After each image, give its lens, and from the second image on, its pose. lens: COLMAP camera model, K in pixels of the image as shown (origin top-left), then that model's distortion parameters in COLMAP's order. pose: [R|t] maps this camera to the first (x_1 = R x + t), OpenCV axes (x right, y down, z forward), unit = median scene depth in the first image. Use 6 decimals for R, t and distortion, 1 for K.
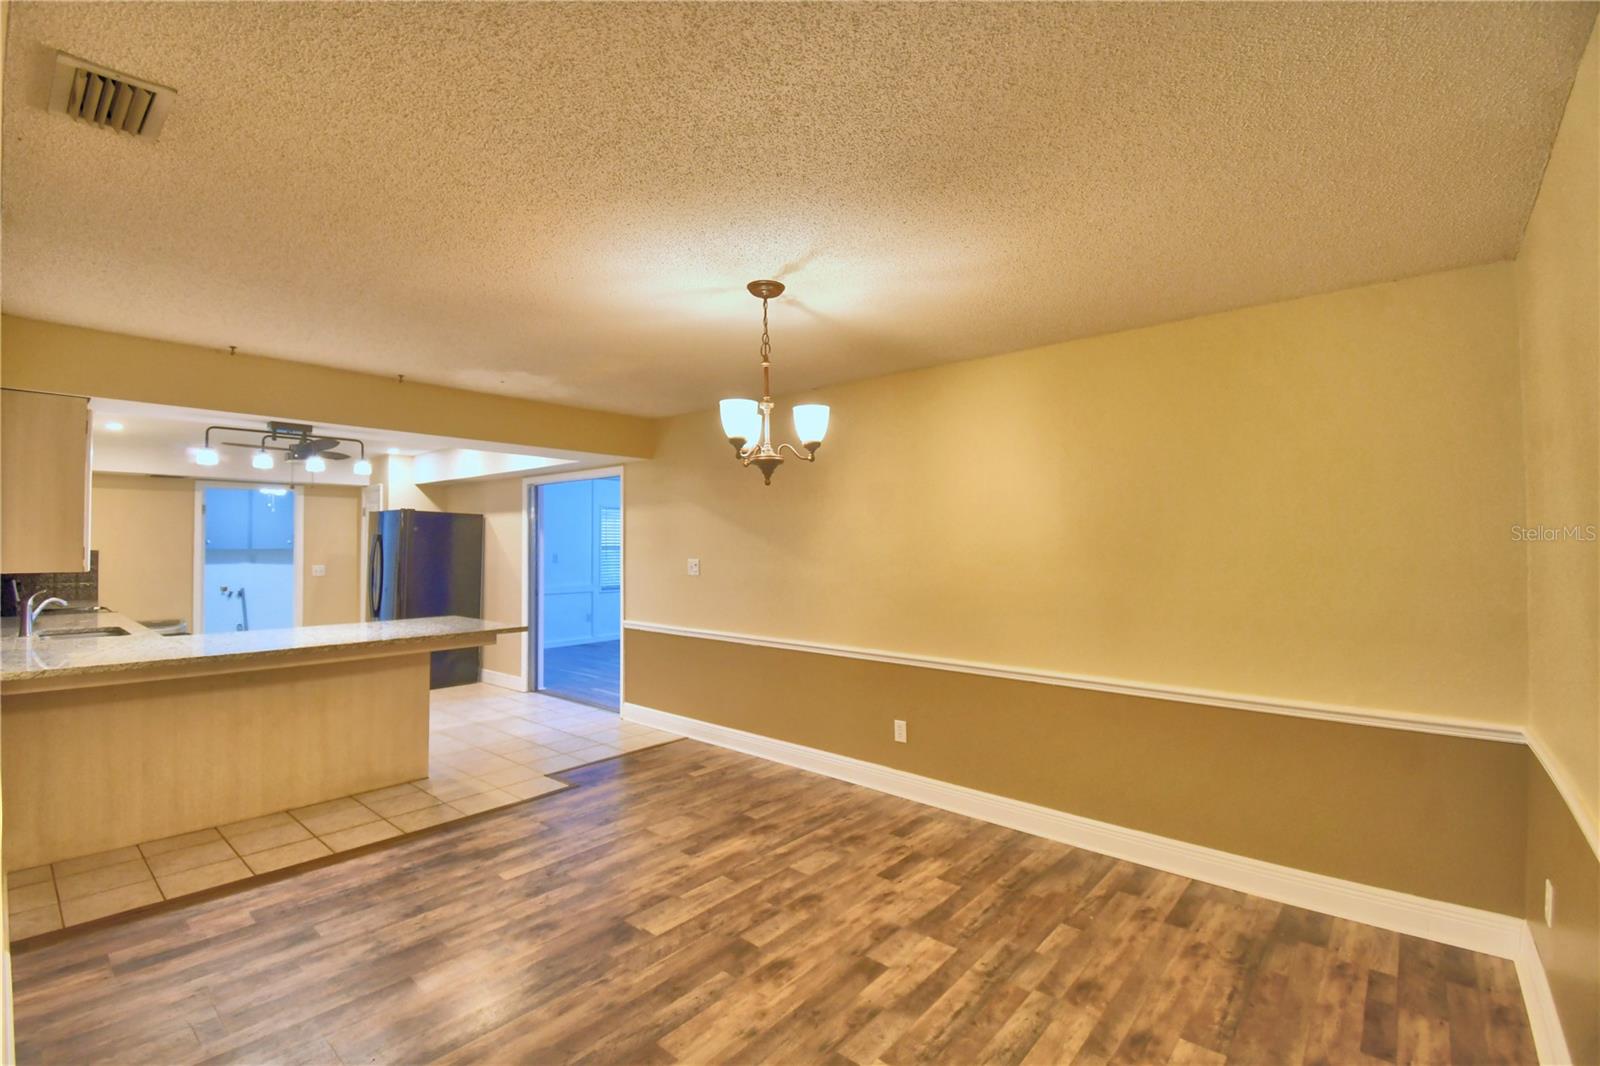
lens RADIAL K [[701.3, 0, 792.1], [0, 701.3, 531.1], [0, 0, 1]] dist [0.023157, -0.027852]
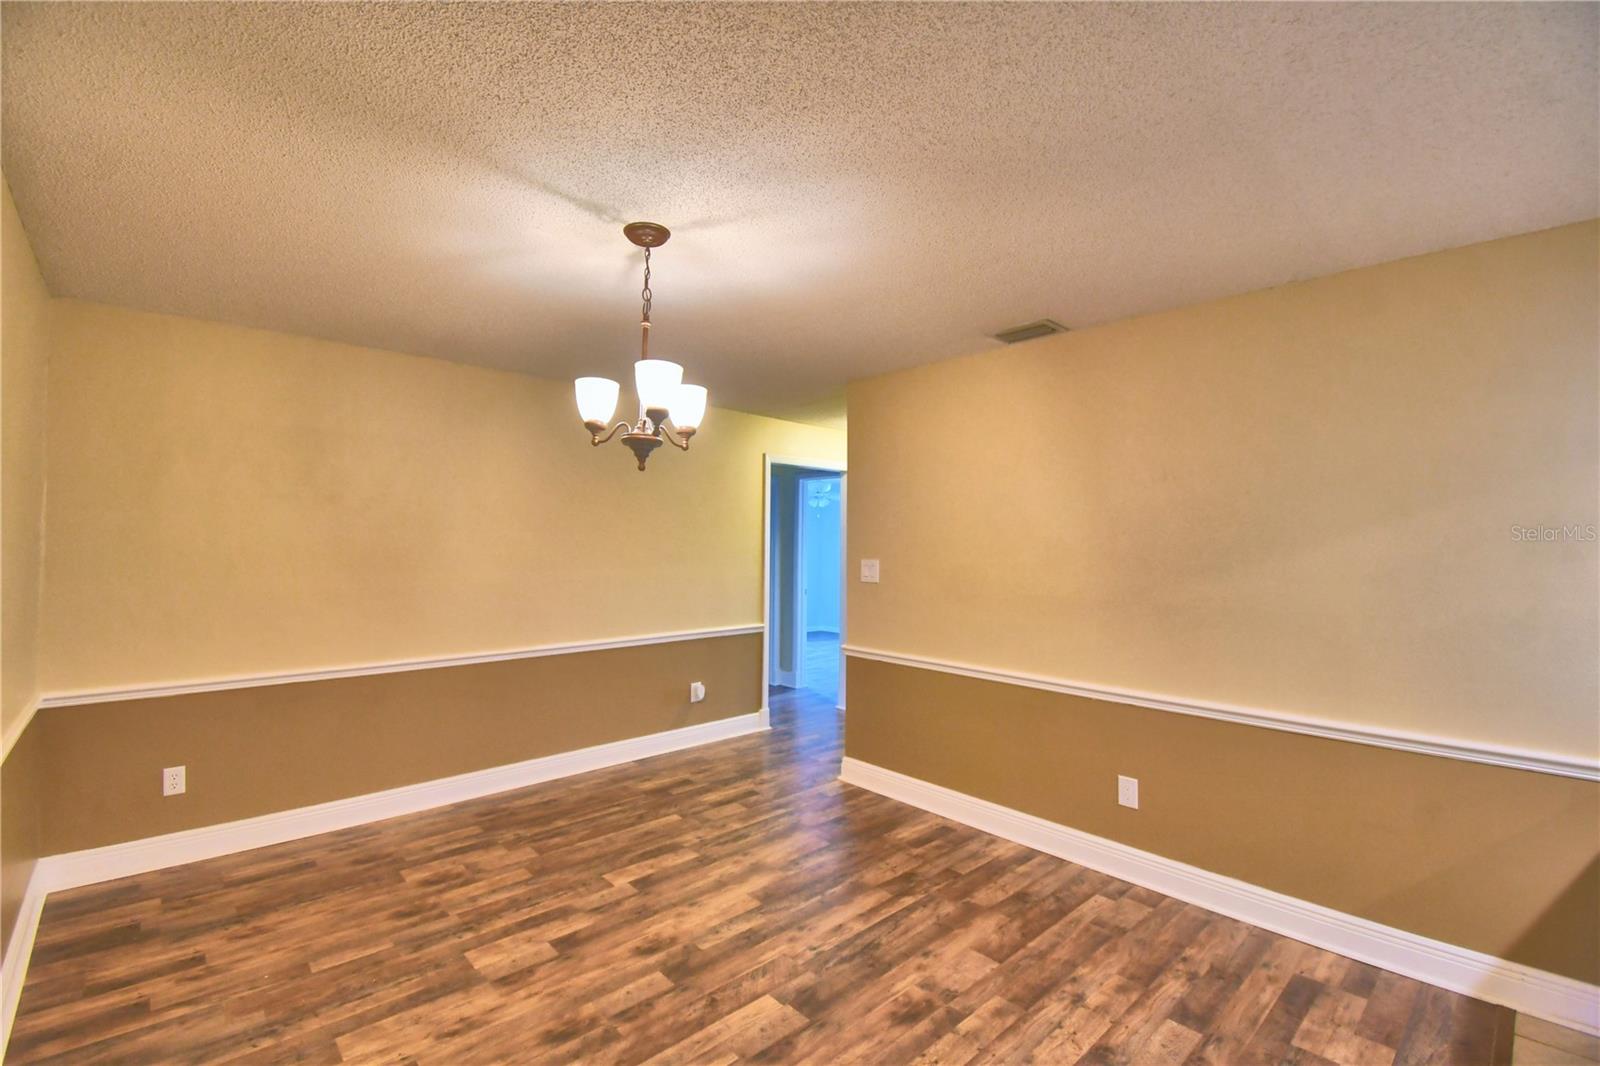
lens RADIAL K [[701.3, 0, 792.1], [0, 701.3, 531.1], [0, 0, 1]] dist [0.023157, -0.027852]
pose [[-0.993687, -0.004173, 0.112112, -0.332286], [-0.008626, 0.999192, -0.039260, 0.040021], [-0.111858, -0.039979, -0.992920, 1.973502]]
